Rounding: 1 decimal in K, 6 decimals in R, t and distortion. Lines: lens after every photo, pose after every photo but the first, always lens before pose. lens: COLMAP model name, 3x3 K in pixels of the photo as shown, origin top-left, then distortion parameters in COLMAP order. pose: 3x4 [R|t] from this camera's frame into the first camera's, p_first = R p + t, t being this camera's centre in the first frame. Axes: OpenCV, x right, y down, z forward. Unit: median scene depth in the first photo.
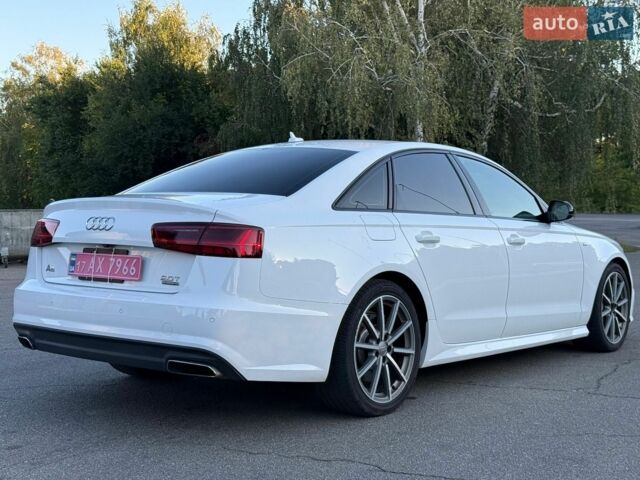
lens RADIAL K [[926.6, 0, 315.6], [0, 926.6, 240.0], [0, 0, 1]] dist [0.128992, 0.000000]
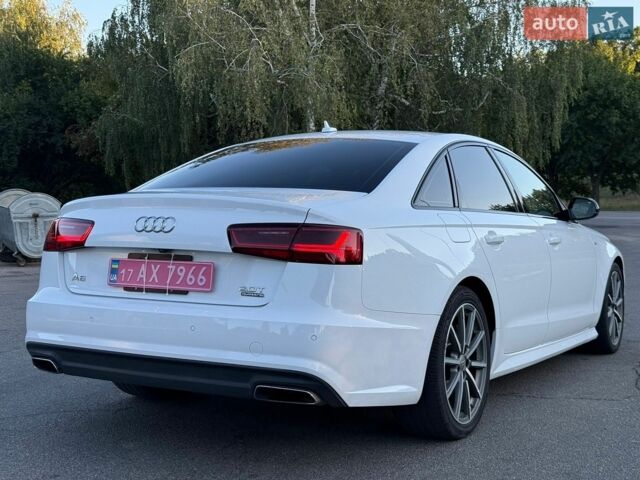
lens RADIAL K [[926.6, 0, 324.4], [0, 926.6, 244.2], [0, 0, 1]] dist [0.128992, 0.000000]
pose [[0.987668, -0.004934, 0.156488, -0.188077], [0.003382, 0.999942, 0.010184, -0.006935], [-0.156529, -0.009529, 0.987627, 0.125571]]
